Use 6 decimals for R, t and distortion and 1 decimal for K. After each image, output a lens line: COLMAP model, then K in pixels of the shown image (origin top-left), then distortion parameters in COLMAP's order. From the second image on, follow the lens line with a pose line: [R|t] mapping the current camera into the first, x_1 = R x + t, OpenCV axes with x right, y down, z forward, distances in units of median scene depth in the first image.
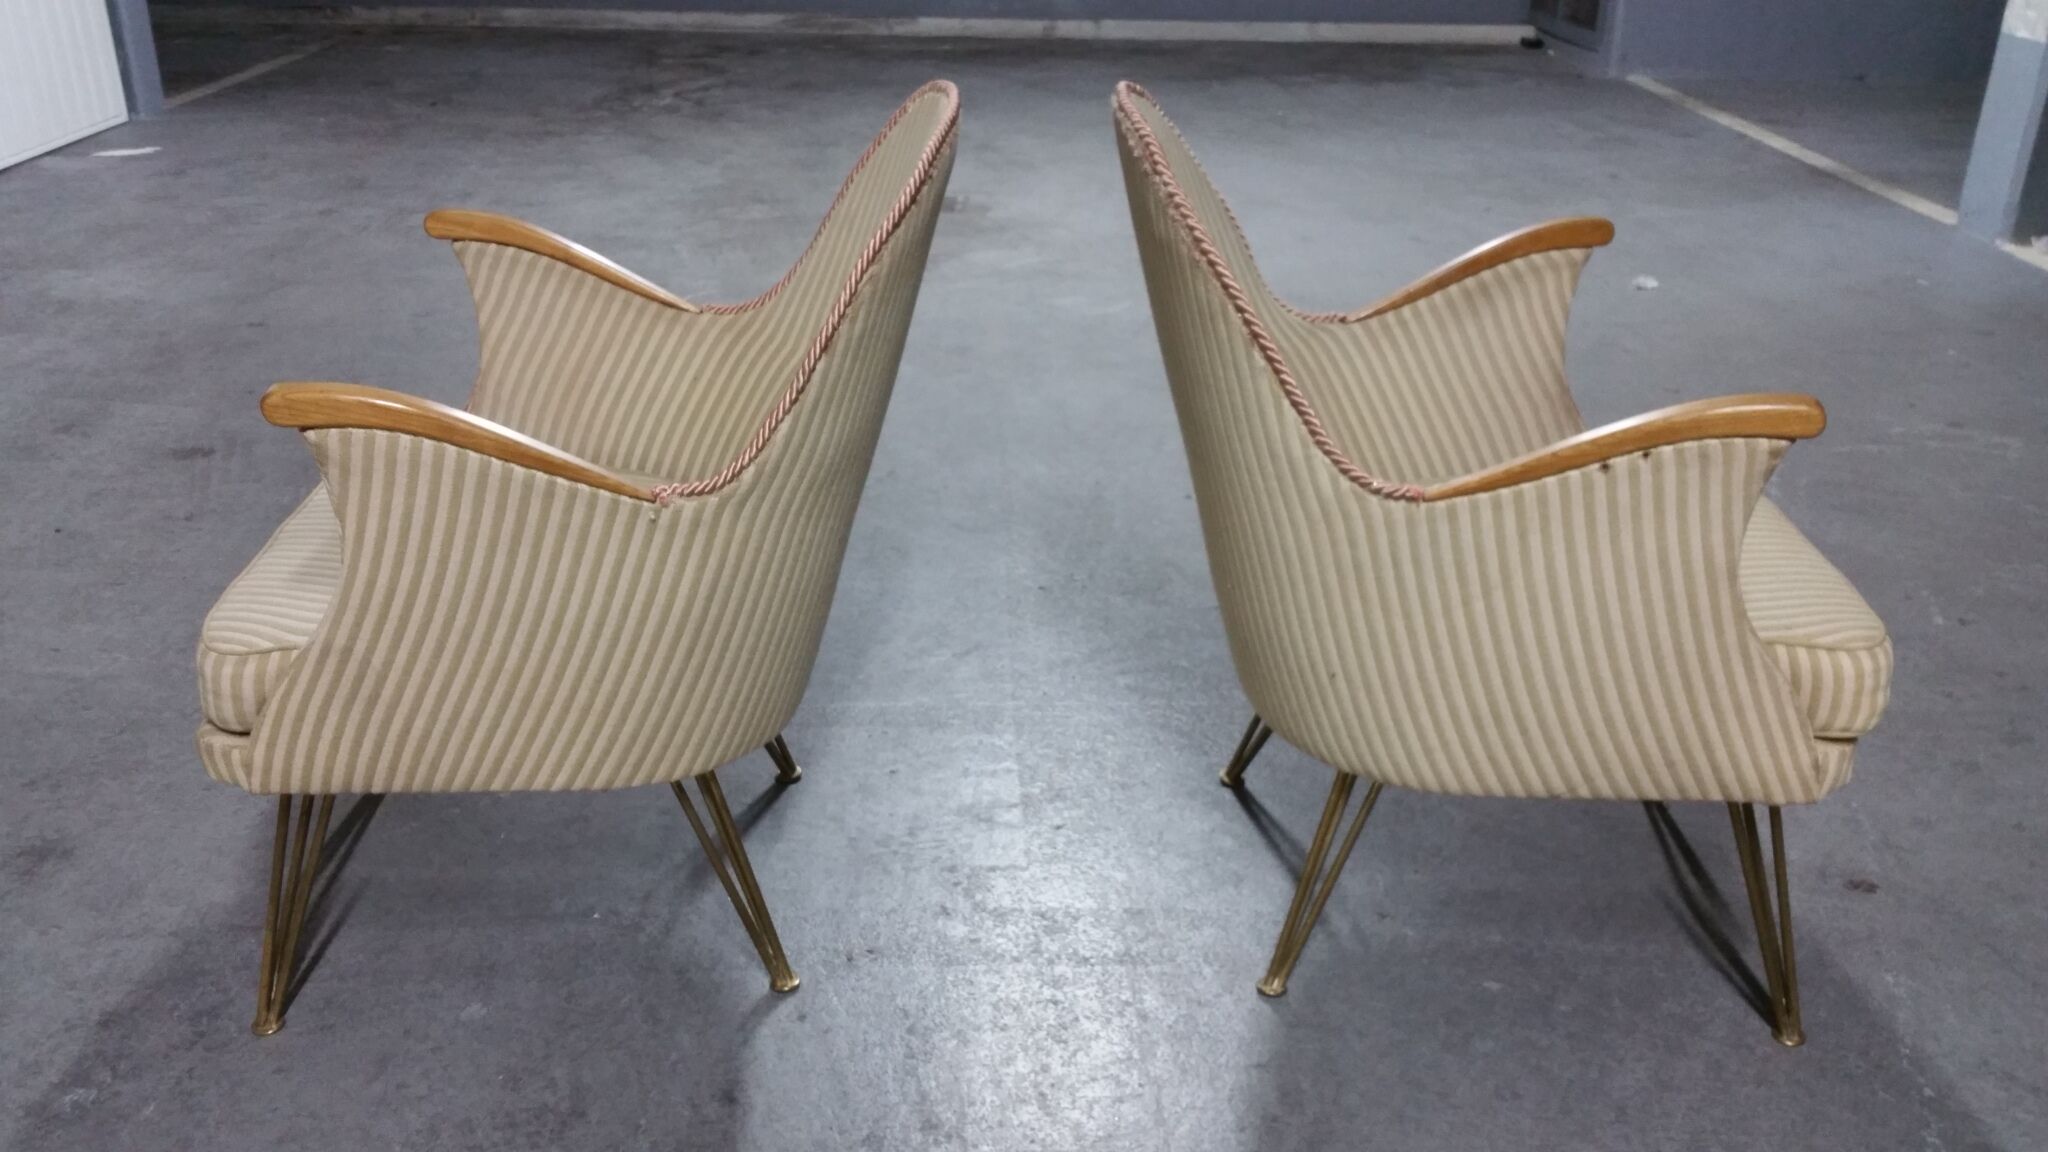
lens RADIAL K [[1722.0, 0, 1014.3], [0, 1722.0, 613.9], [0, 0, 1]] dist [0.133197, -0.286132]
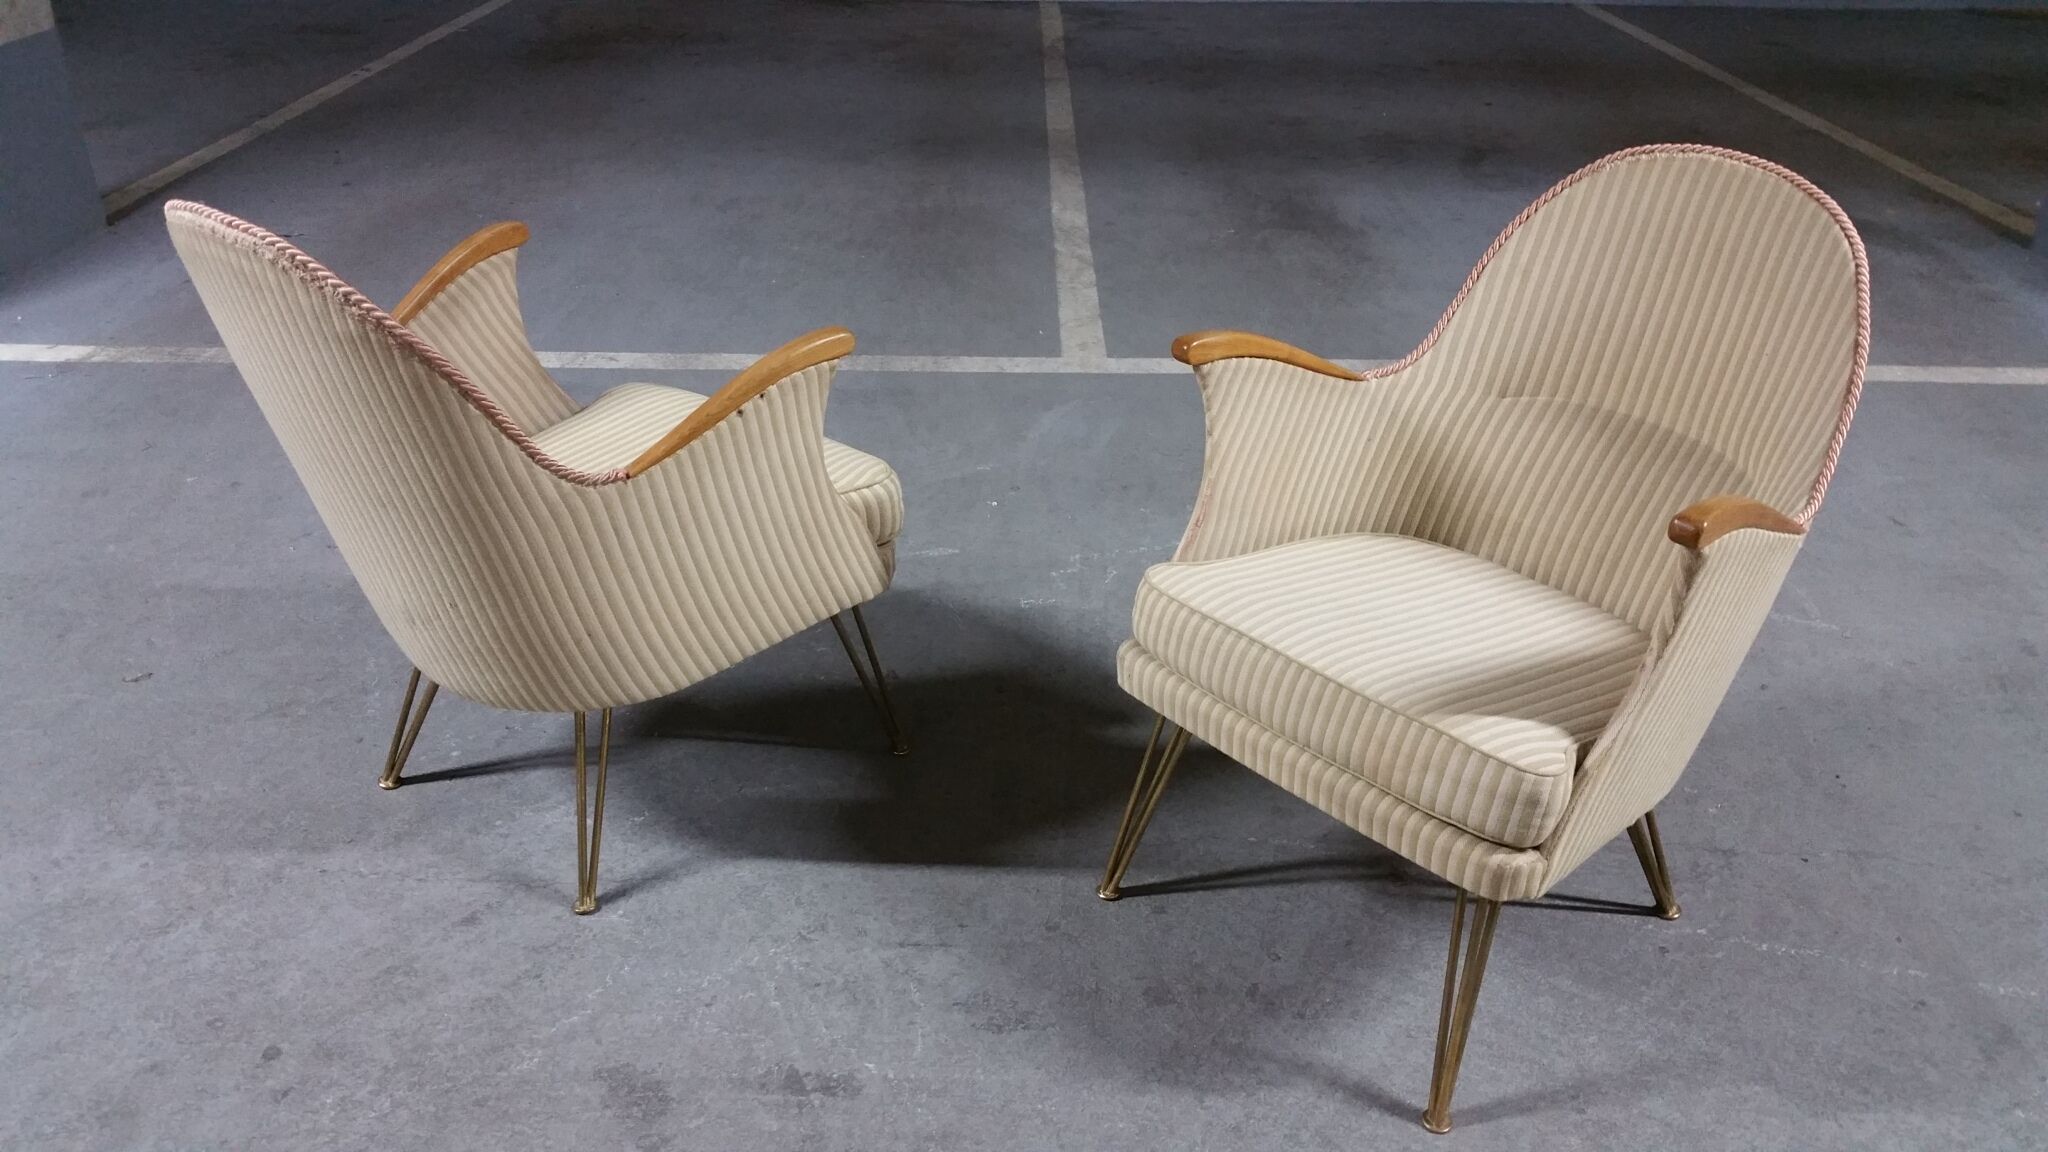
lens RADIAL K [[1732.2, 0, 1024.0], [0, 1732.2, 576.0], [0, 0, 1]] dist [0.165490, -0.329052]
pose [[0.625060, -0.362016, 0.691553, -0.461566], [0.336145, 0.924430, 0.180099, -0.122455], [-0.704491, 0.119889, 0.699514, -0.090566]]
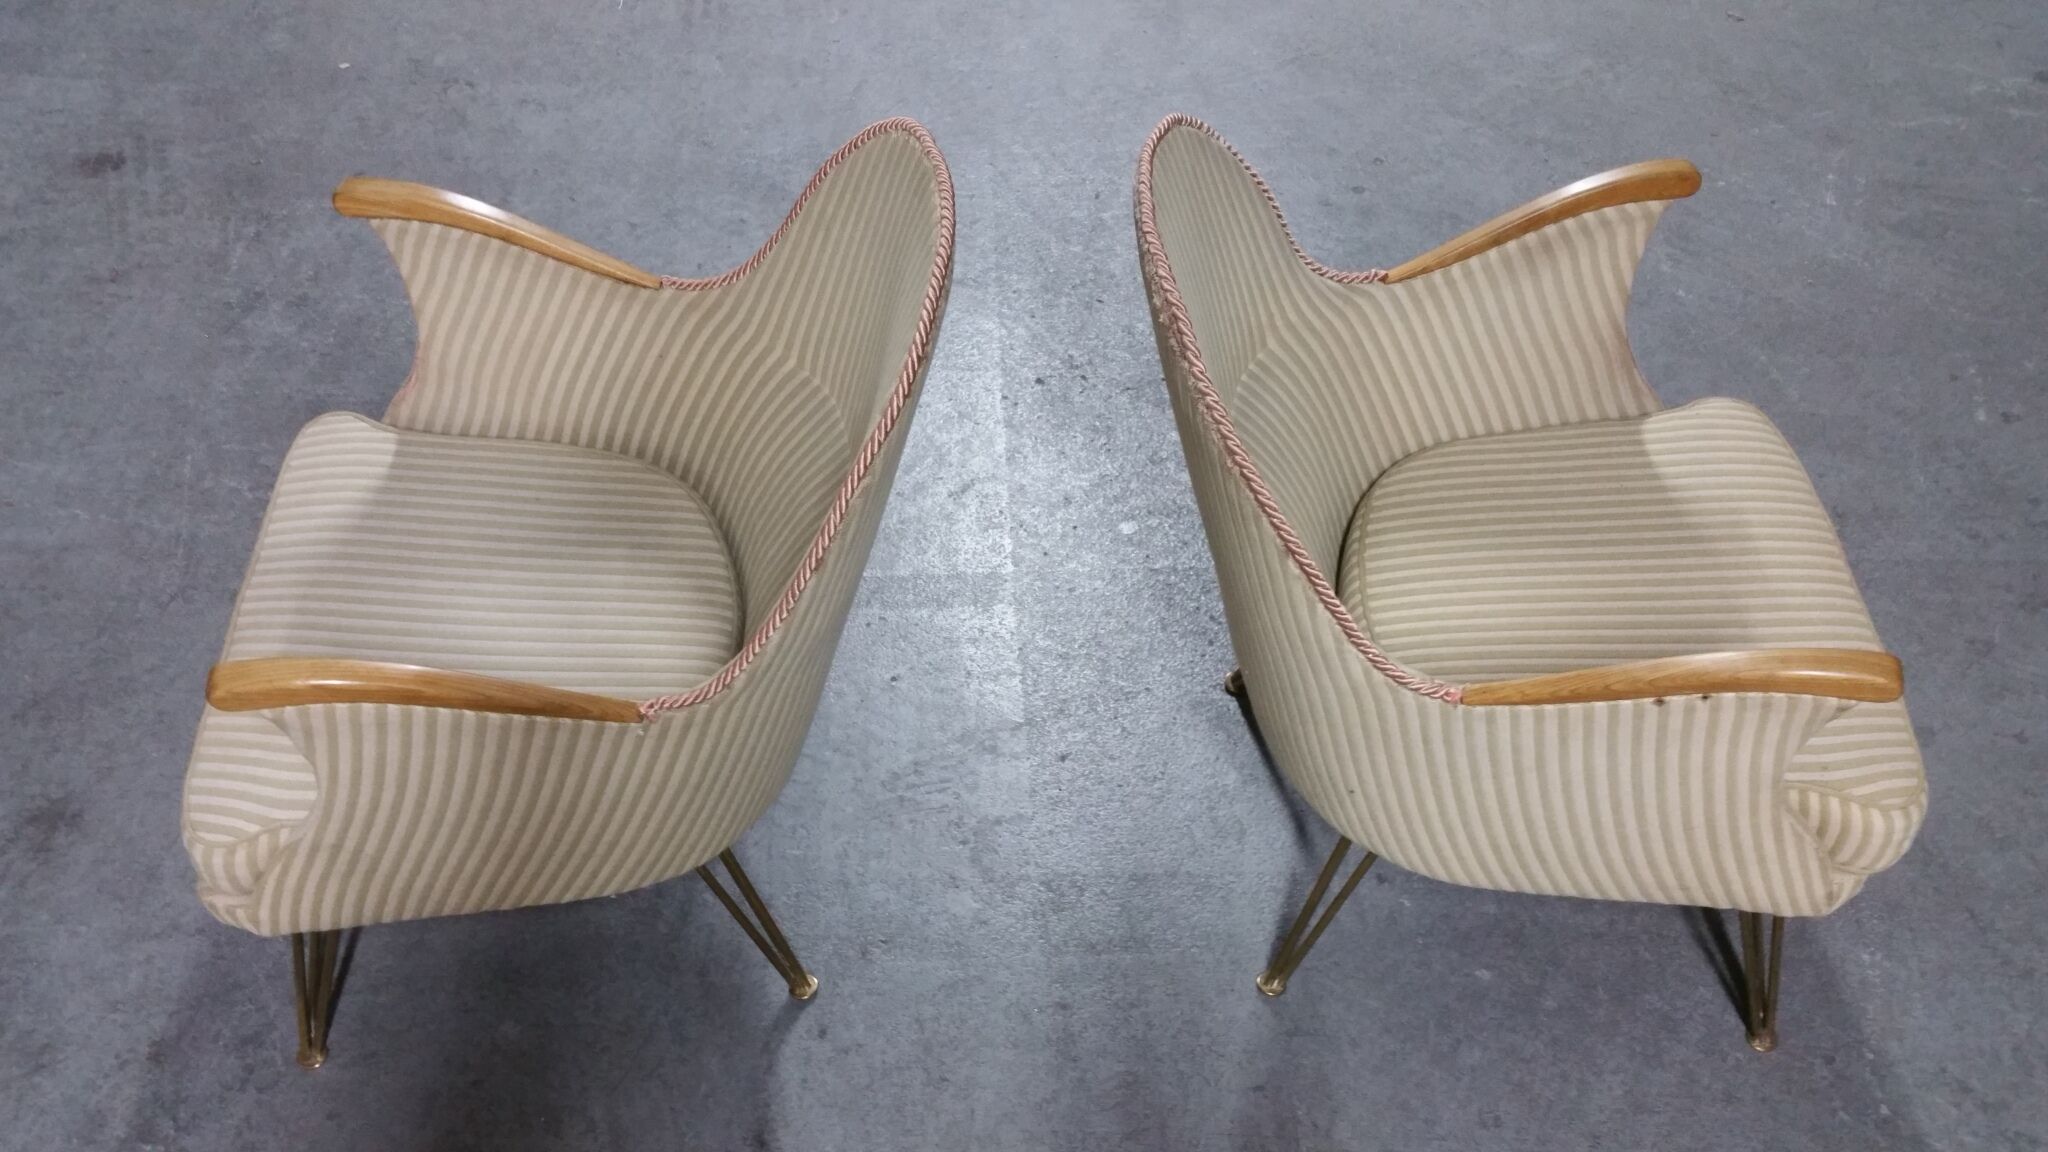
lens RADIAL K [[1718.3, 0, 1010.2], [0, 1718.3, 605.2], [0, 0, 1]] dist [0.130067, -0.279233]
pose [[0.999866, -0.015570, 0.005123, -0.011402], [0.012425, 0.923818, 0.382630, -0.441274], [-0.010690, -0.382515, 0.923888, 0.145346]]
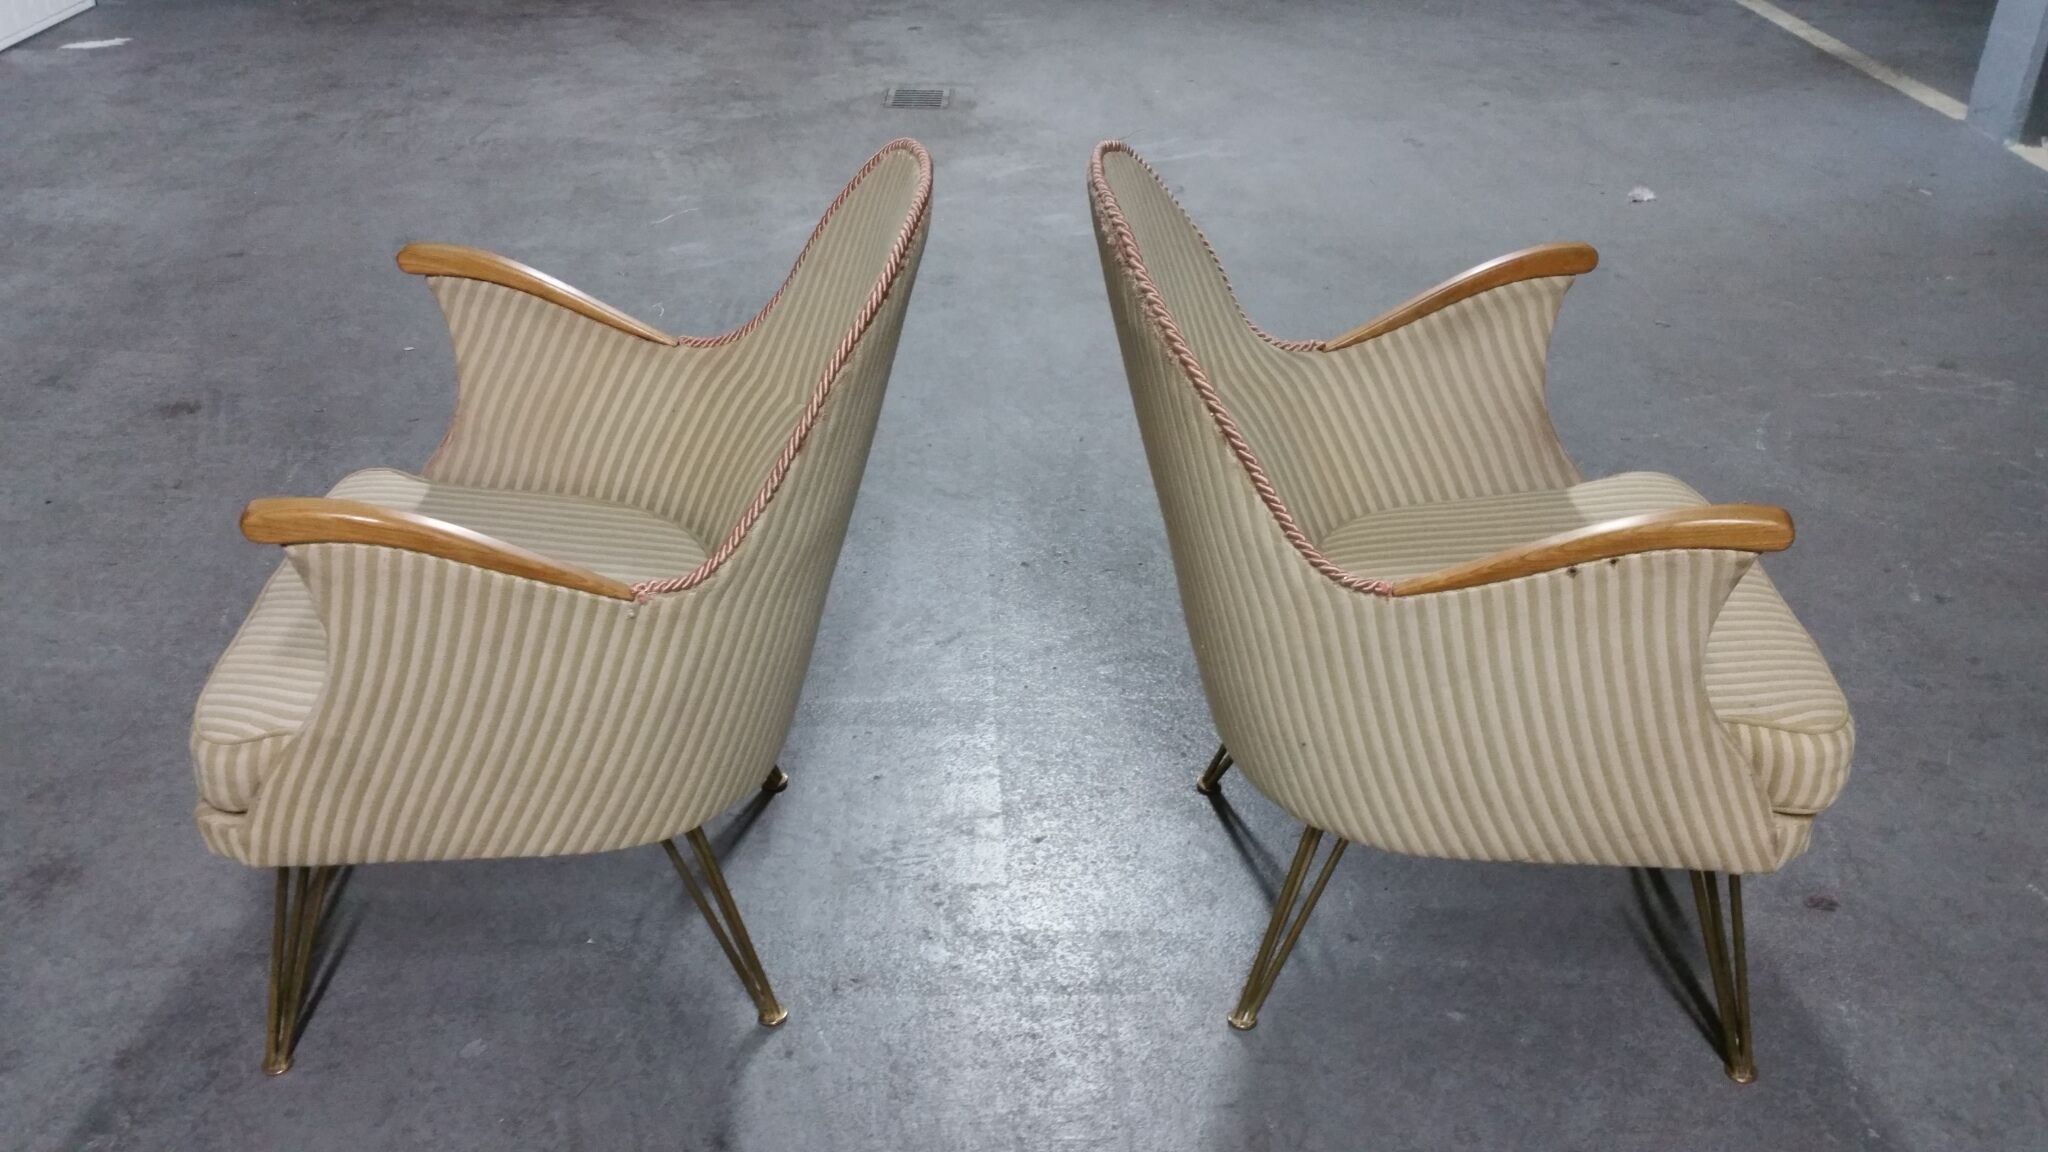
lens RADIAL K [[1713.6, 0, 996.2], [0, 1713.6, 619.7], [0, 0, 1]] dist [0.137757, -0.286190]
pose [[0.999964, -0.003721, -0.007593, 0.011478], [0.004475, 0.994801, 0.101736, -0.143154], [0.007175, -0.101766, 0.994782, -0.003037]]
